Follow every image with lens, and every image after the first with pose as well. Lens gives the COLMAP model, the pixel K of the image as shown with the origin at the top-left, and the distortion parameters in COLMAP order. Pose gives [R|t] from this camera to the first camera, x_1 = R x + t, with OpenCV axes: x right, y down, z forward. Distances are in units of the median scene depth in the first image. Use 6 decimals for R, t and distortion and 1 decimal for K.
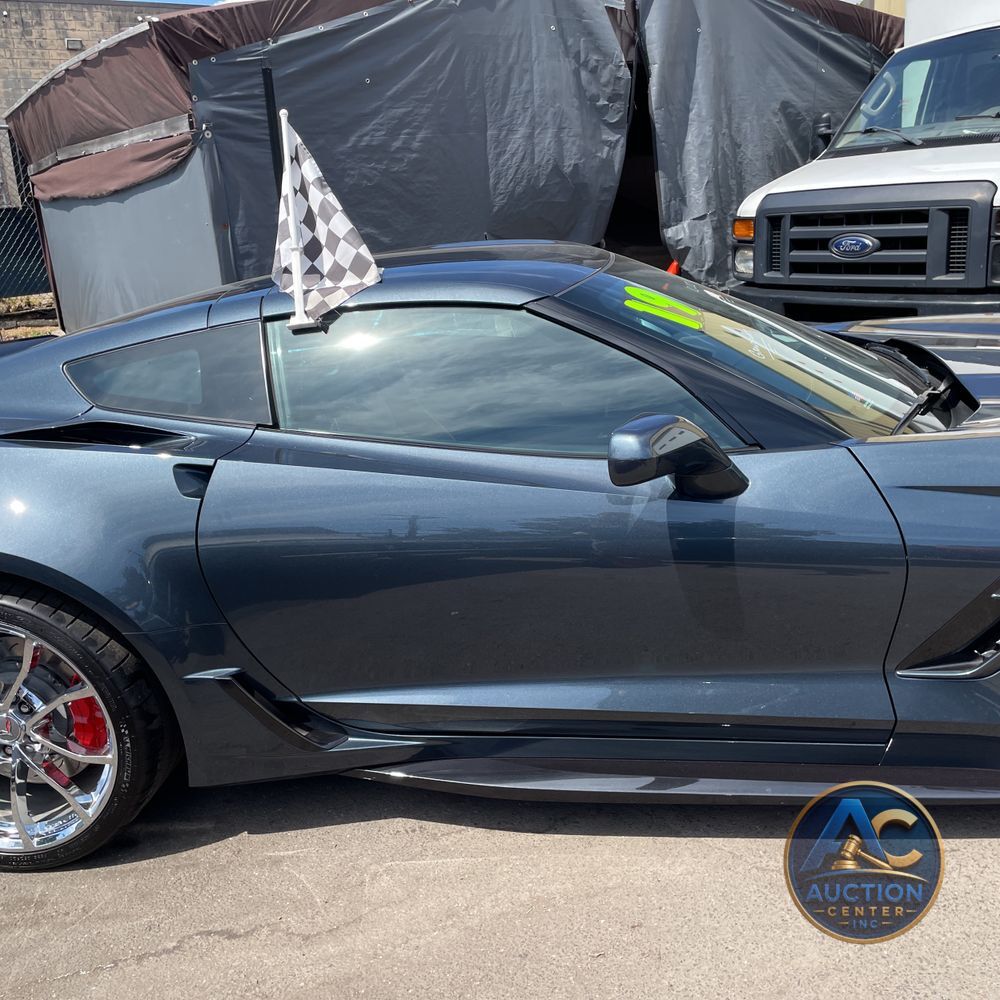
lens RADIAL K [[1005.2, 0, 507.9], [0, 1005.2, 494.3], [0, 0, 1]] dist [0.078608, -0.121629]
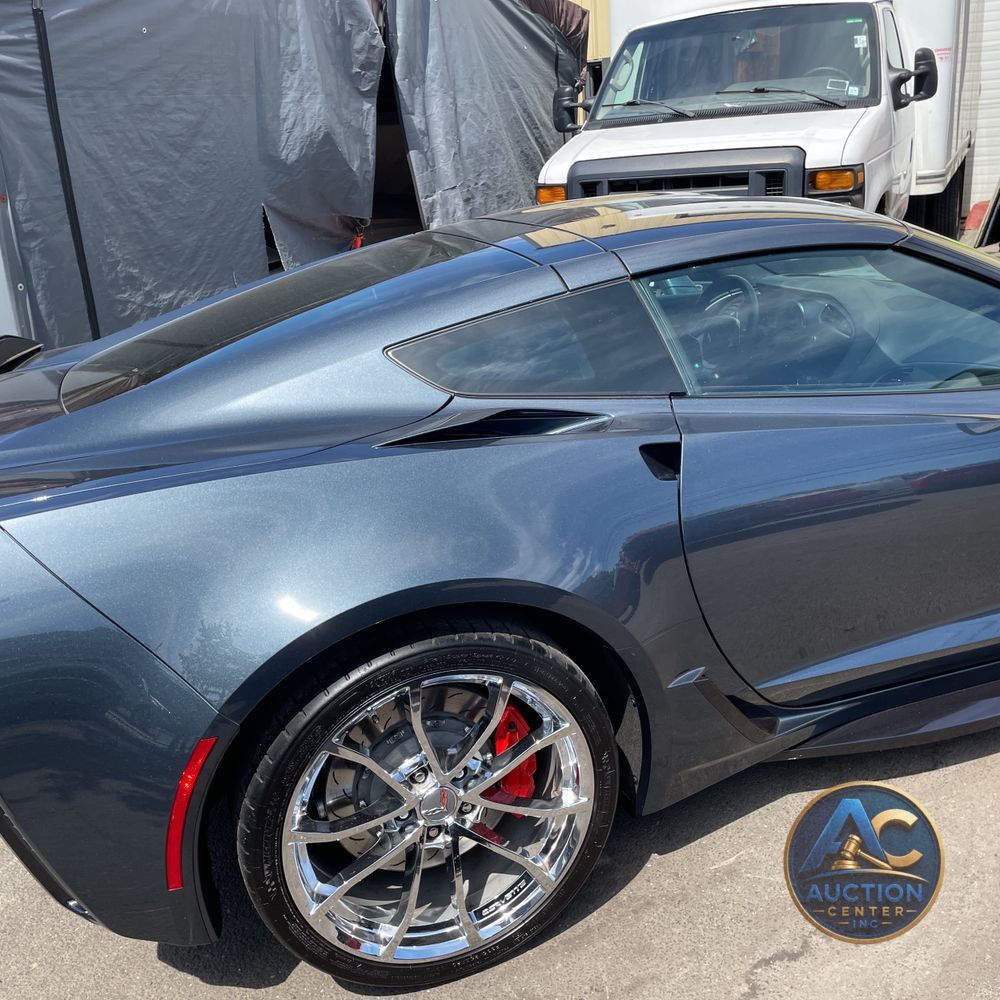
lens RADIAL K [[963.7, 0, 457.2], [0, 963.7, 498.9], [0, 0, 1]] dist [0.112913, -0.178013]
pose [[0.907838, -0.134893, 0.397032, -0.274272], [0.123384, 0.990860, 0.054523, -0.016985], [-0.400758, -0.000510, 0.916184, 0.108537]]
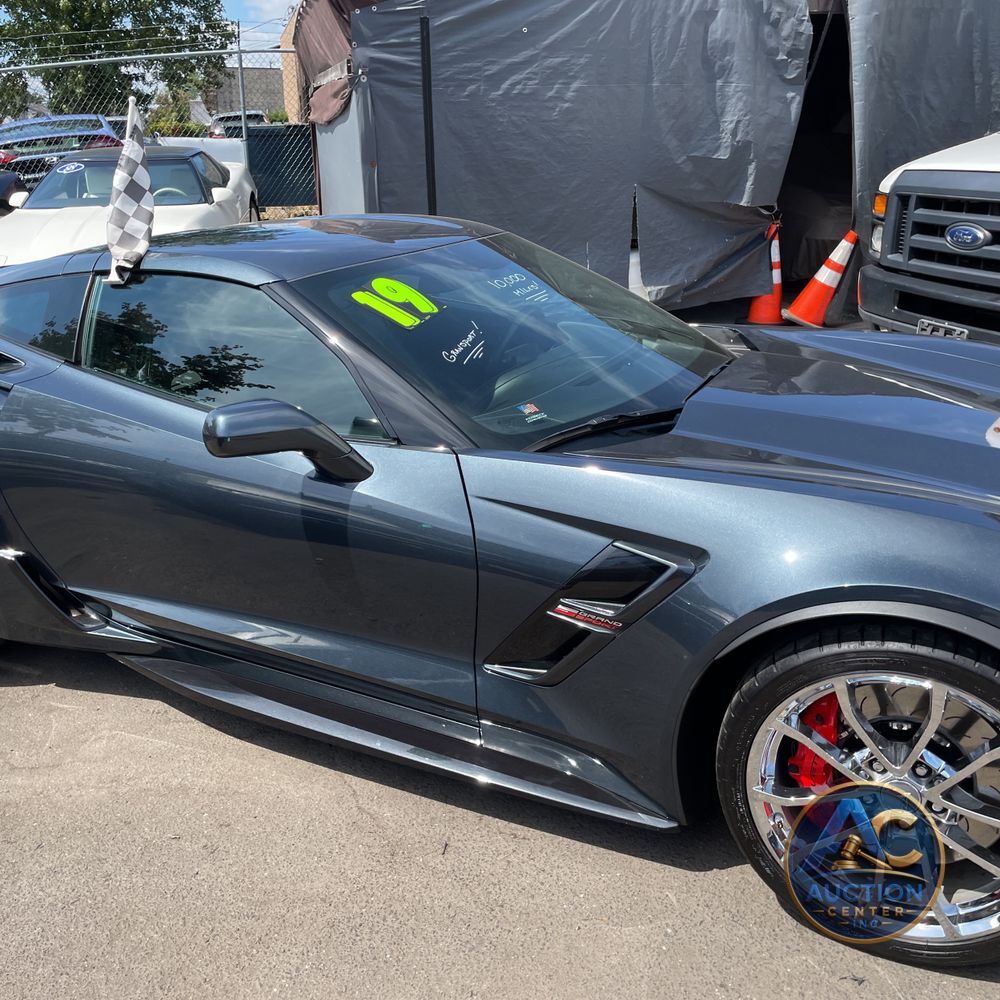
lens RADIAL K [[1008.1, 0, 514.3], [0, 1008.1, 485.3], [0, 0, 1]] dist [0.040413, -0.014635]
pose [[0.939161, 0.166413, -0.300473, 0.232499], [-0.147190, 0.985390, 0.085686, -0.037302], [0.310343, -0.036246, 0.949933, -0.000586]]
